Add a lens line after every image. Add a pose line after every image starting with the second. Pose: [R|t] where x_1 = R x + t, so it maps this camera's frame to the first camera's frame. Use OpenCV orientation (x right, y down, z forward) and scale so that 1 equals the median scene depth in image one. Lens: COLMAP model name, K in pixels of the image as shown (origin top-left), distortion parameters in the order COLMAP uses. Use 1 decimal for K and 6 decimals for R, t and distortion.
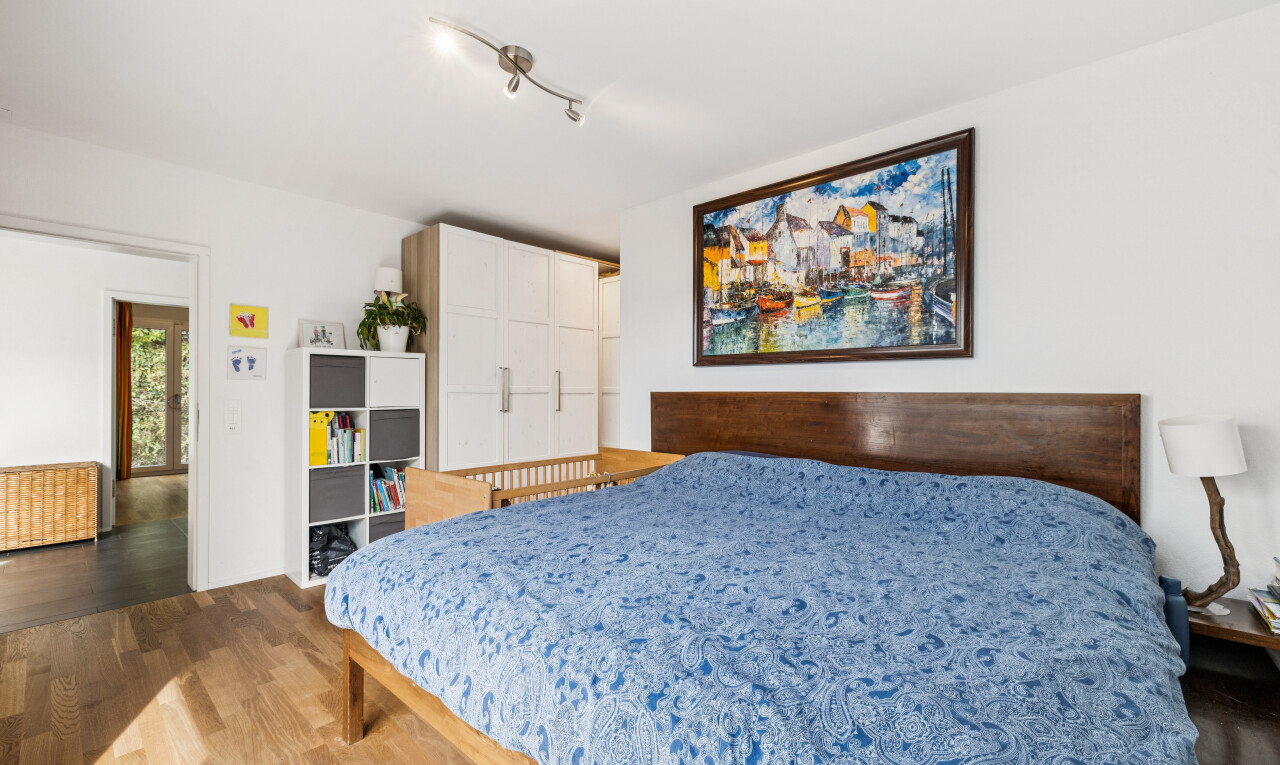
lens RADIAL K [[549.2, 0, 645.8], [0, 549.2, 388.7], [0, 0, 1]] dist [0.001158, -0.000080]
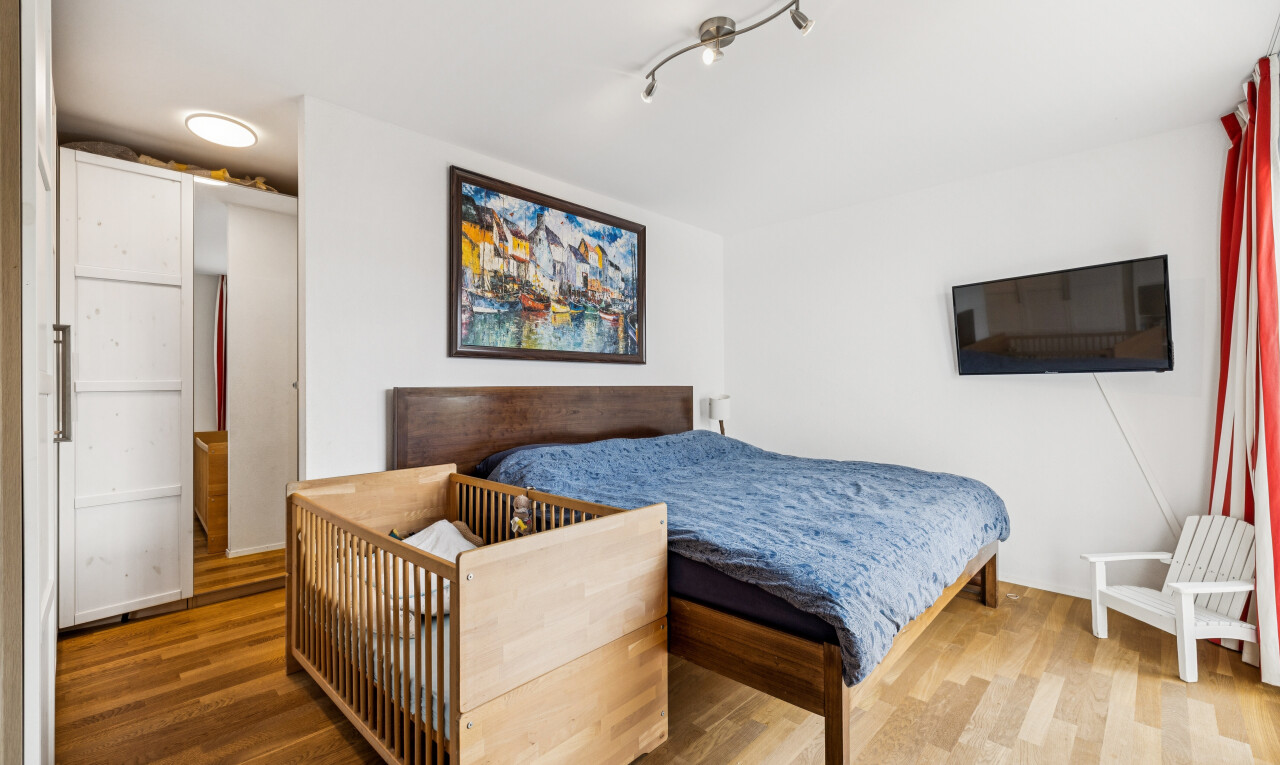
lens RADIAL K [[549.2, 0, 632.1], [0, 549.2, 381.5], [0, 0, 1]] dist [0.001158, -0.000080]
pose [[0.021735, 0.006304, 0.999744, -0.842274], [-0.000334, 0.999980, -0.006298, 0.002962], [-0.999764, -0.000197, 0.021737, 0.800060]]
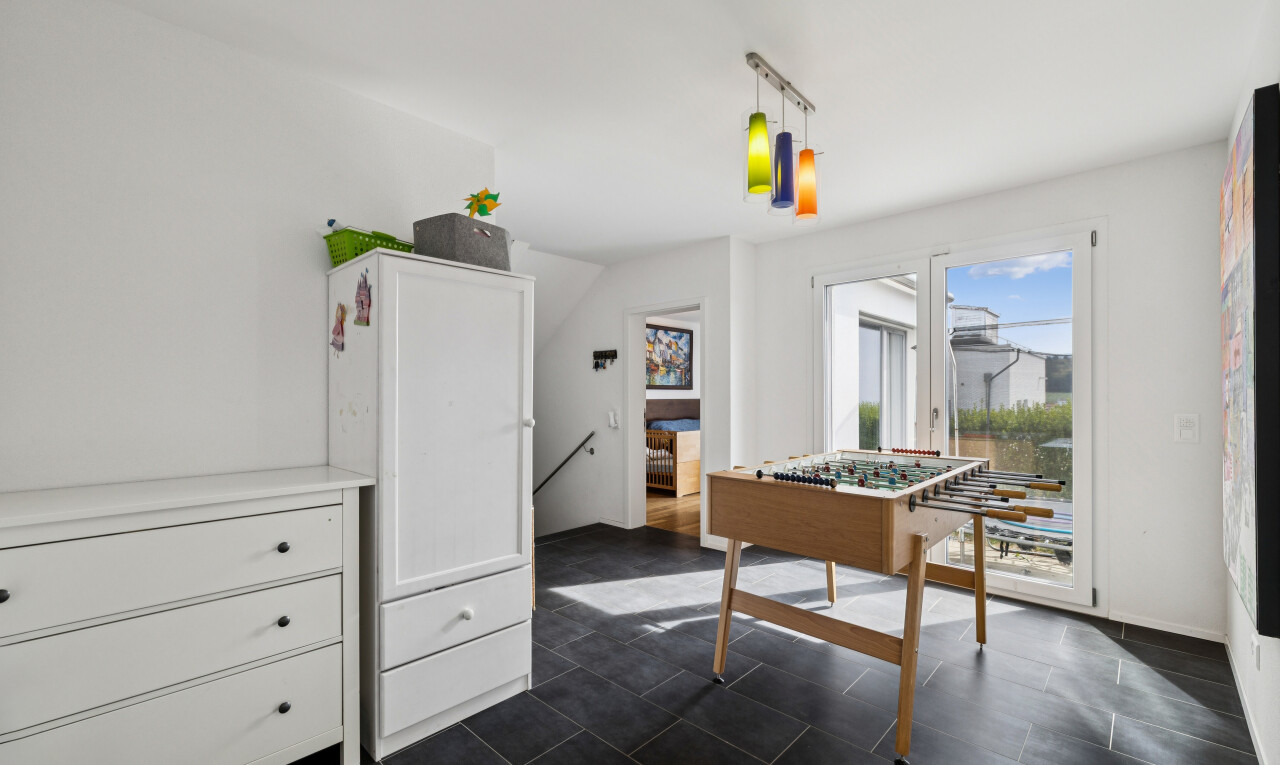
lens RADIAL K [[549.2, 0, 641.3], [0, 549.2, 388.6], [0, 0, 1]] dist [0.001158, -0.000080]
pose [[0.004248, 0.011309, 0.999927, -2.603078], [-0.002040, 0.999934, -0.011300, -0.016091], [-0.999989, -0.001992, 0.004271, 1.071739]]
